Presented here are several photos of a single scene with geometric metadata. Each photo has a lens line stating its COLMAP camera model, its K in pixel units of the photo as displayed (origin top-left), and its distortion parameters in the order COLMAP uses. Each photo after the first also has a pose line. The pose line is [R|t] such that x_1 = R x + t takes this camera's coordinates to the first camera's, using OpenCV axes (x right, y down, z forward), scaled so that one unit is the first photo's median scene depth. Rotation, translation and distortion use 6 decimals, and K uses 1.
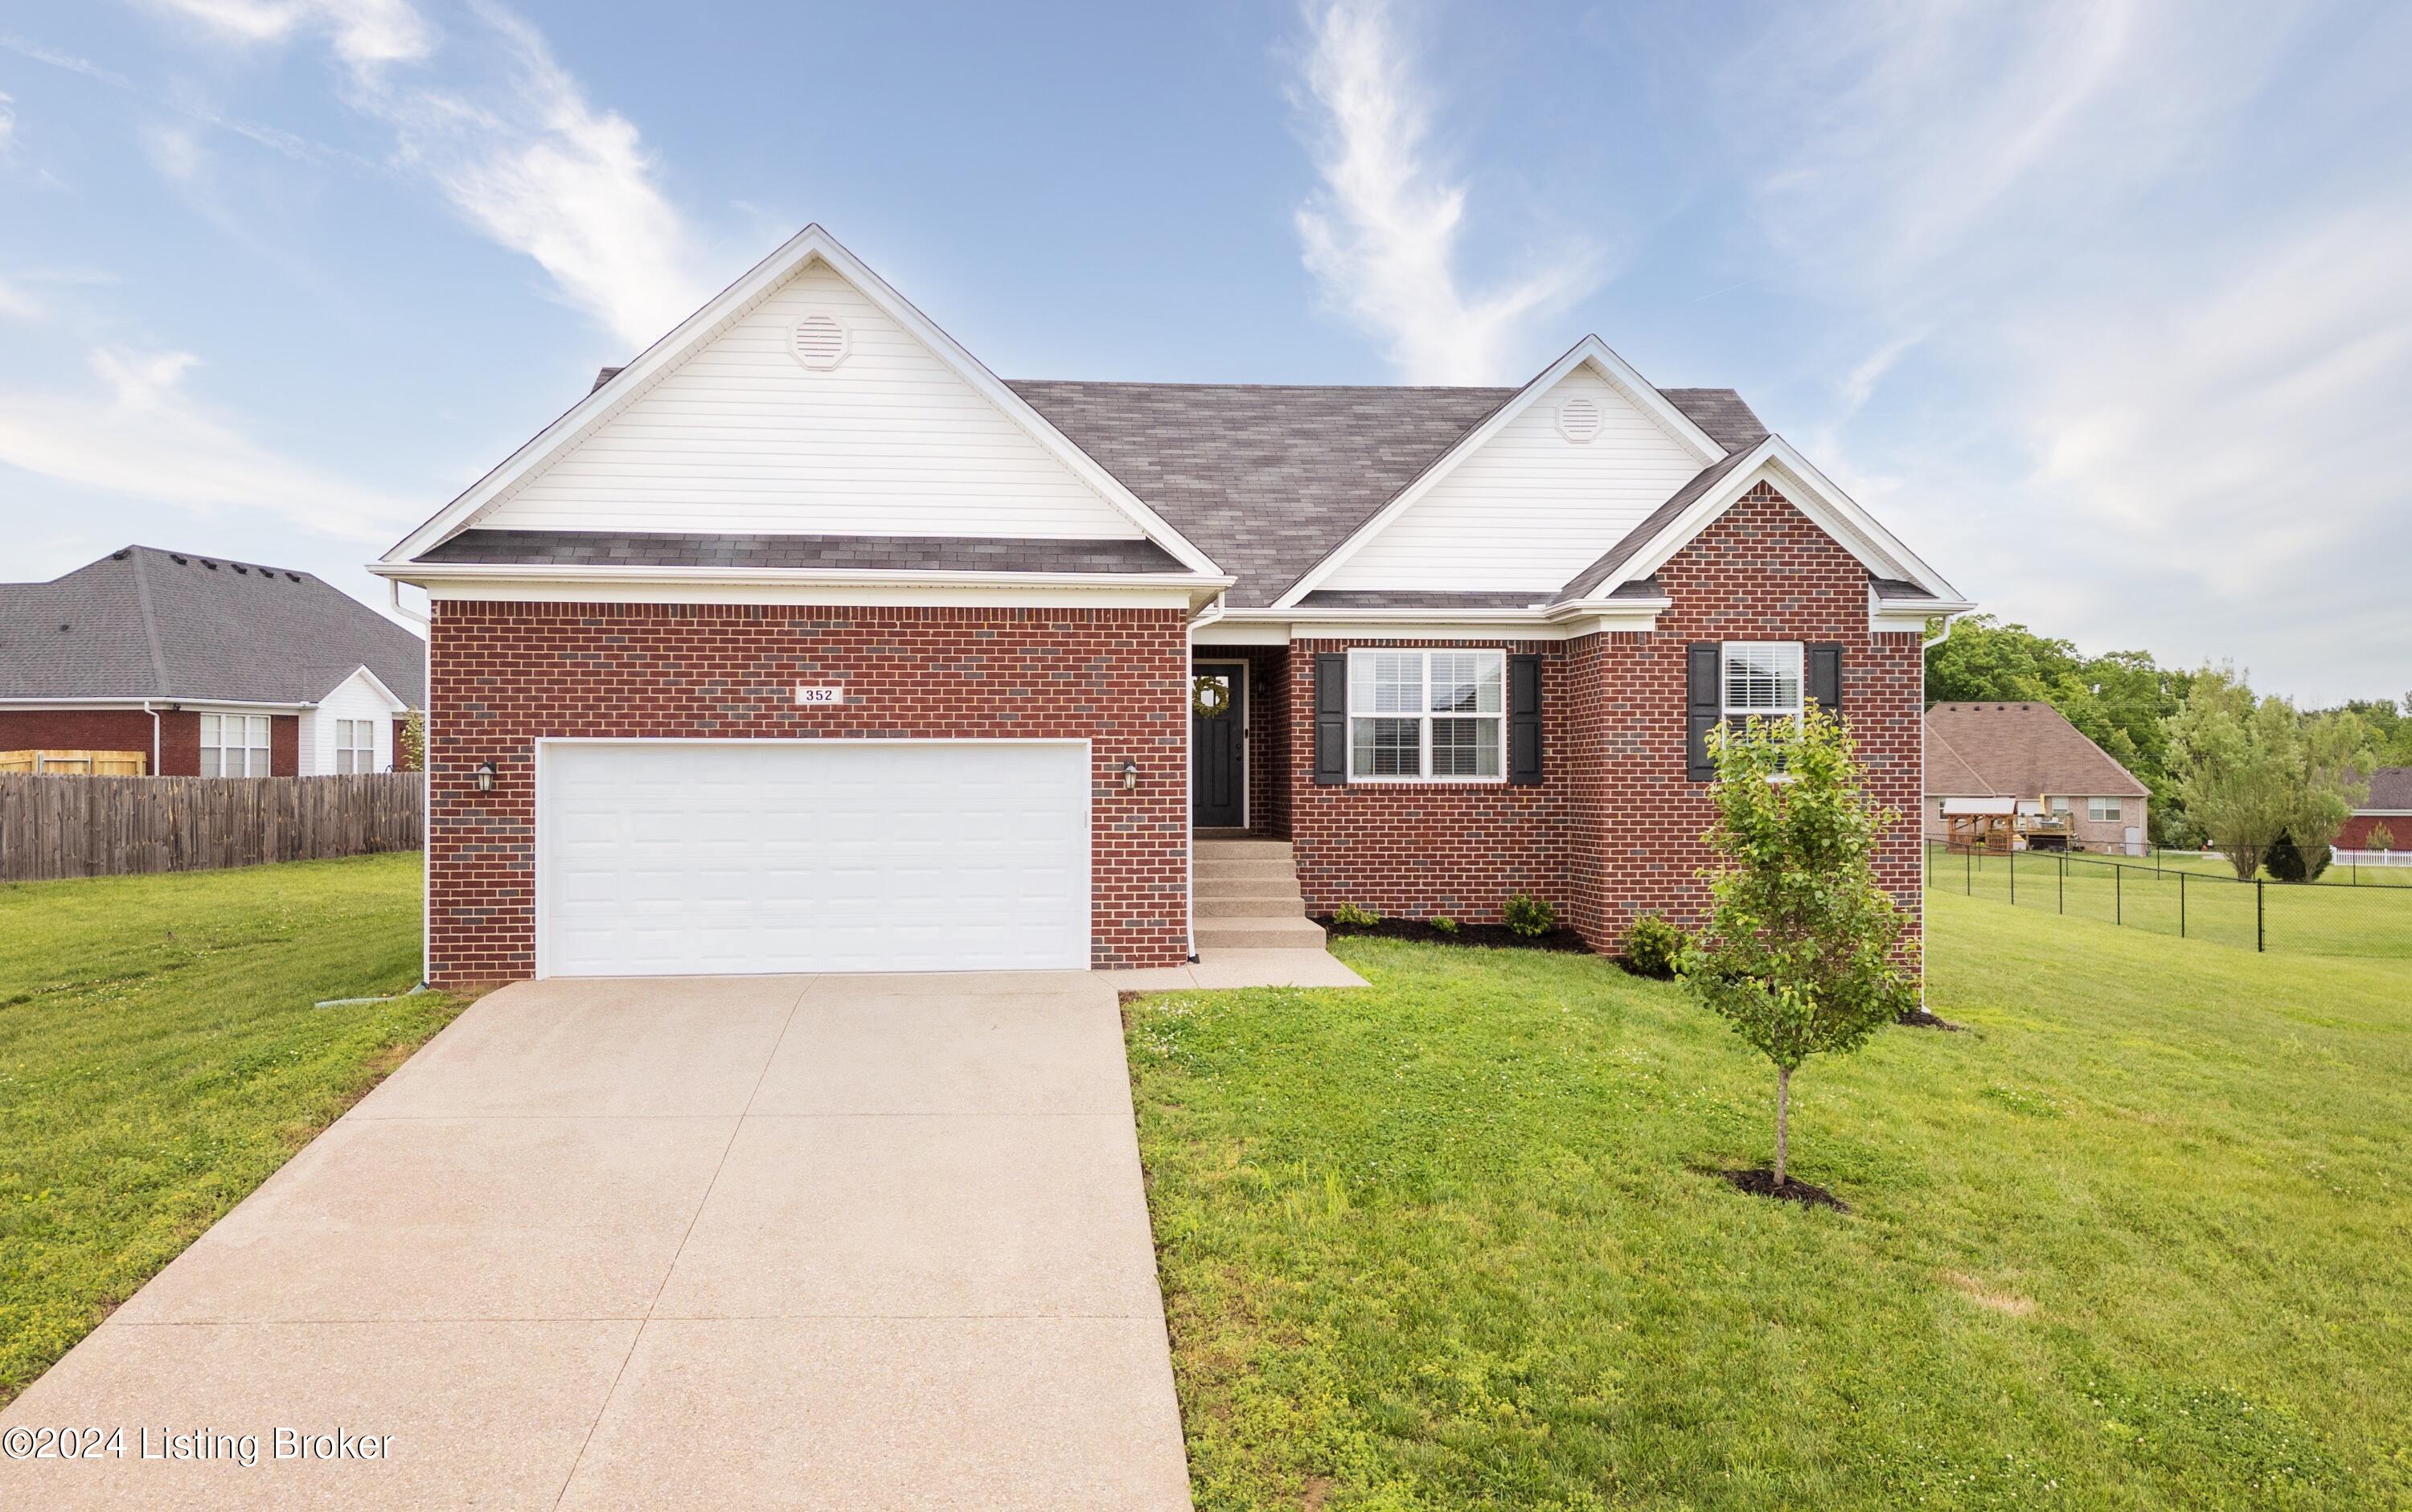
lens RADIAL K [[2101.4, 0, 1245.2], [0, 2101.4, 842.2], [0, 0, 1]] dist [0.075225, 0.001335]
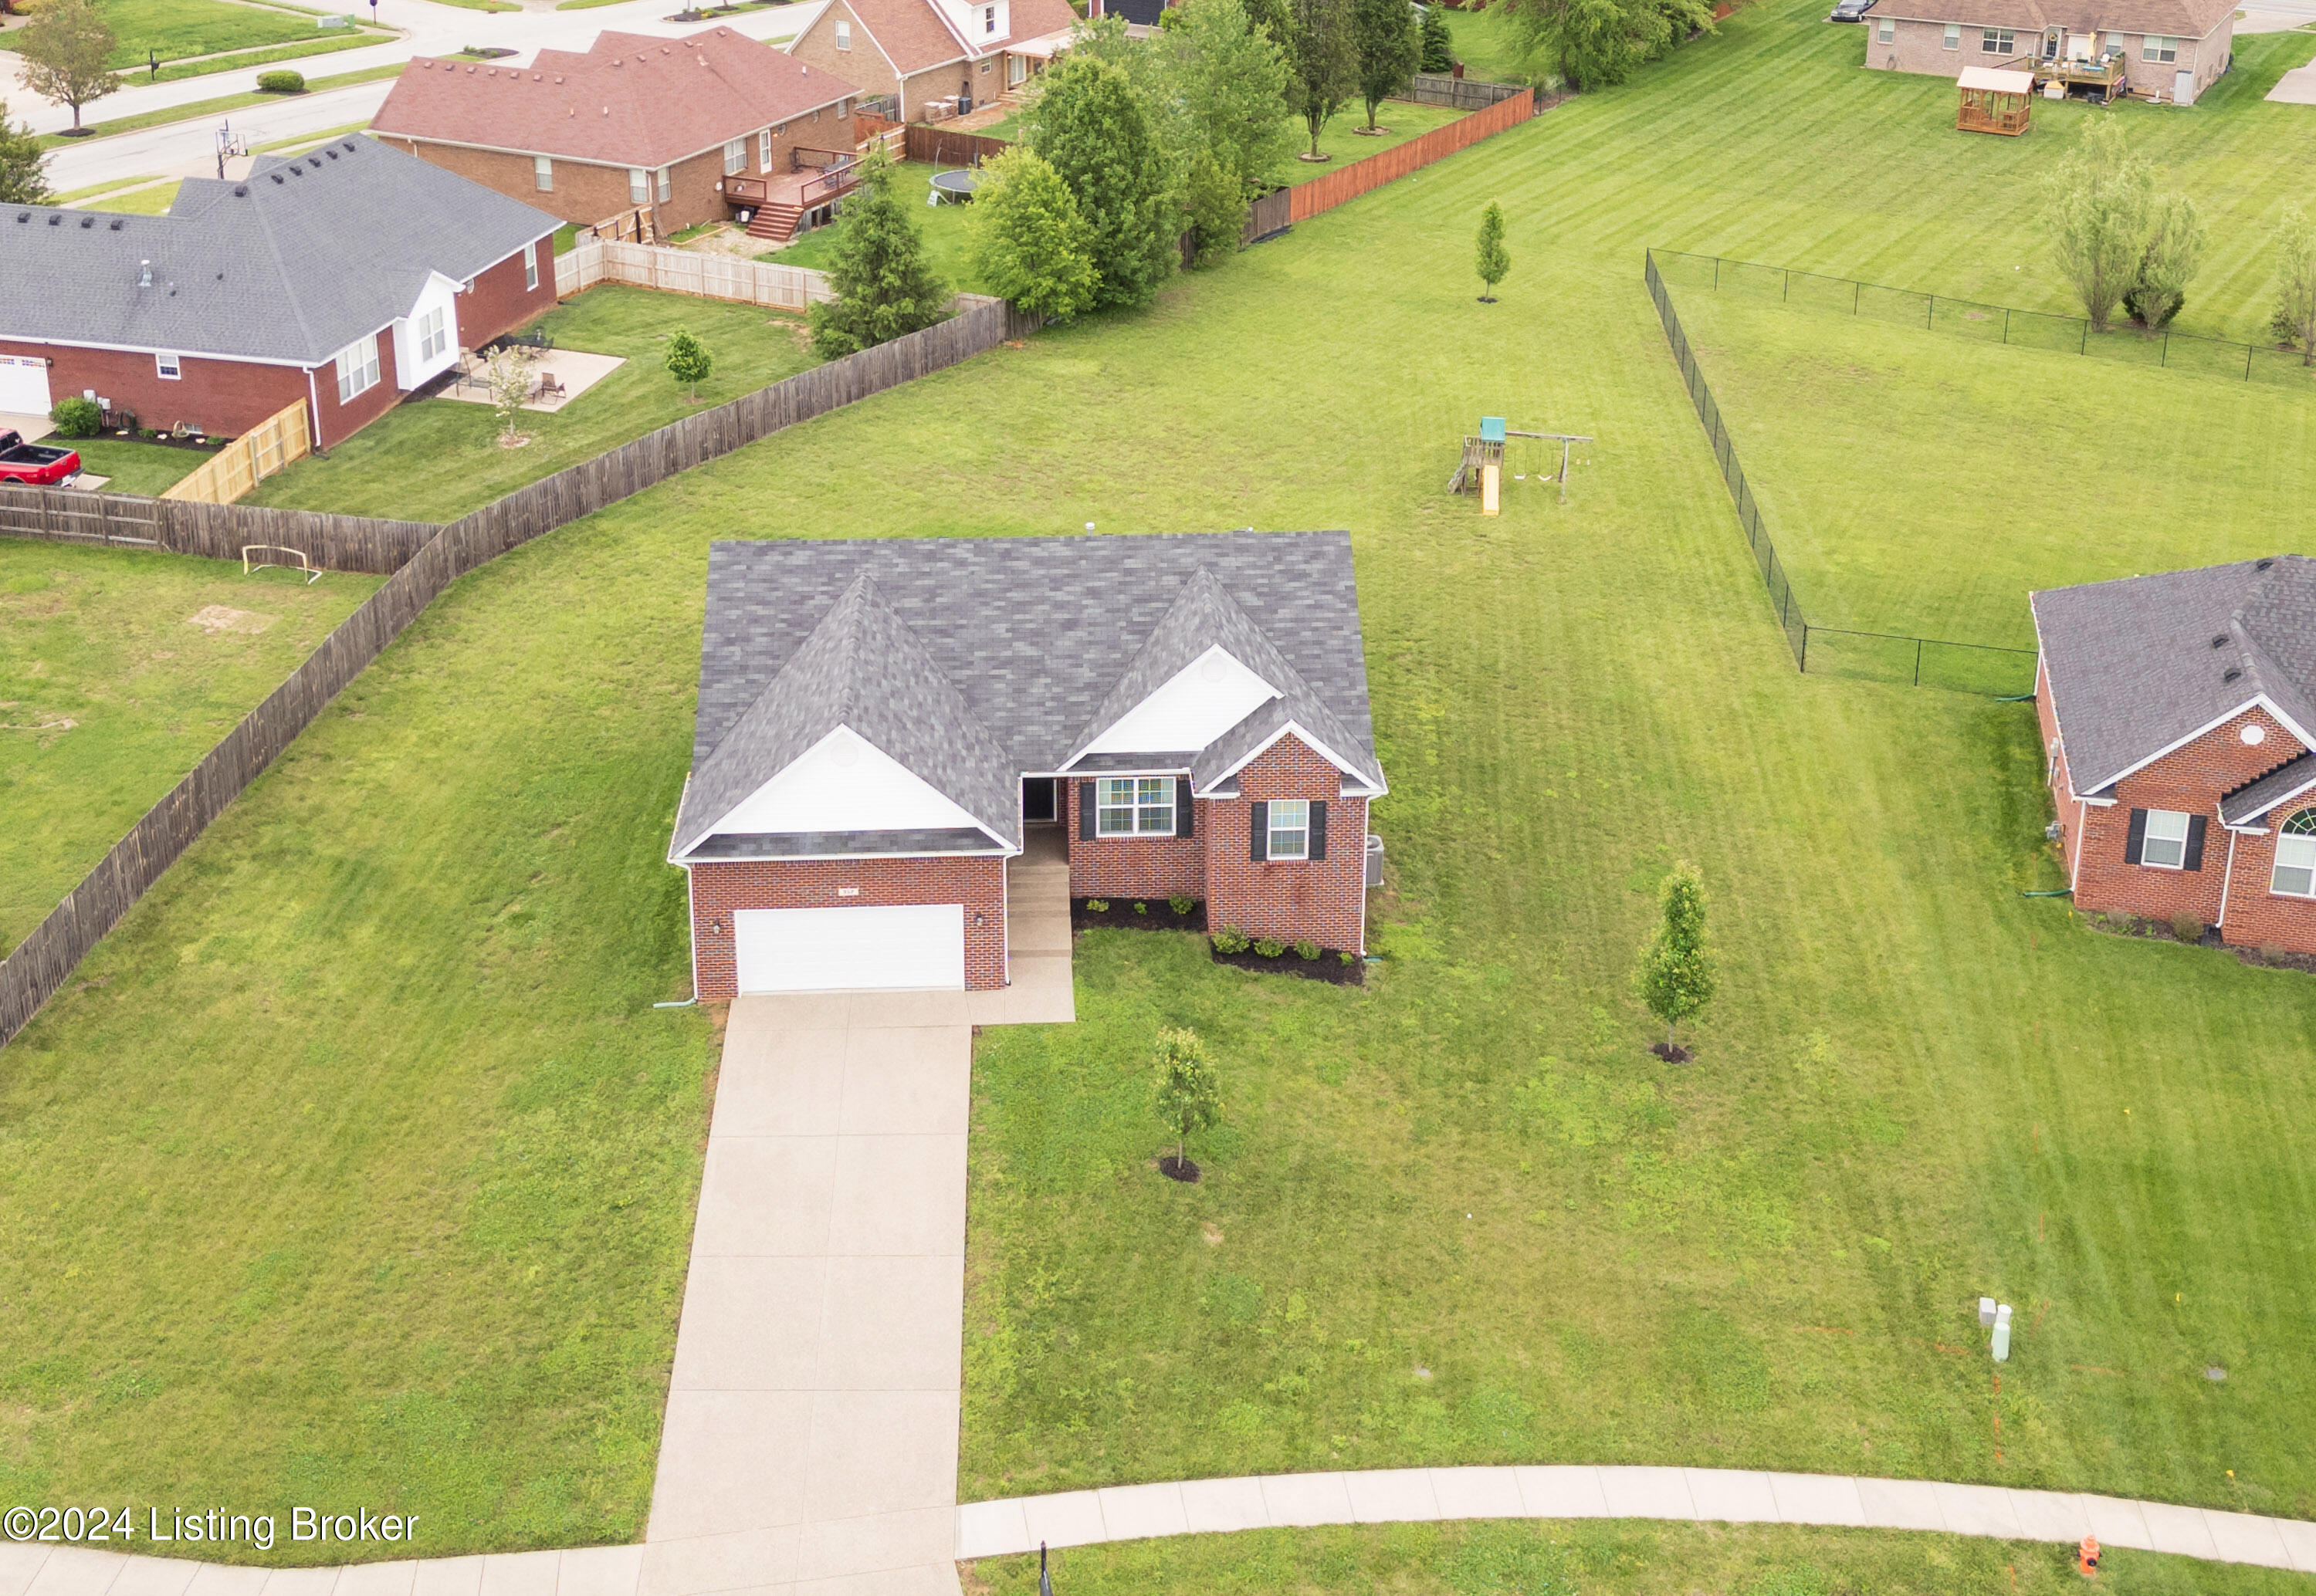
lens RADIAL K [[2604.3, 0, 1158.0], [0, 2604.3, 798.0], [0, 0, 1]] dist [0.098749, -0.008337]
pose [[0.998554, 0.033722, -0.041876, 0.215164], [-0.014661, 0.920120, 0.391362, -1.066448], [0.051728, -0.390182, 0.919284, -1.329474]]
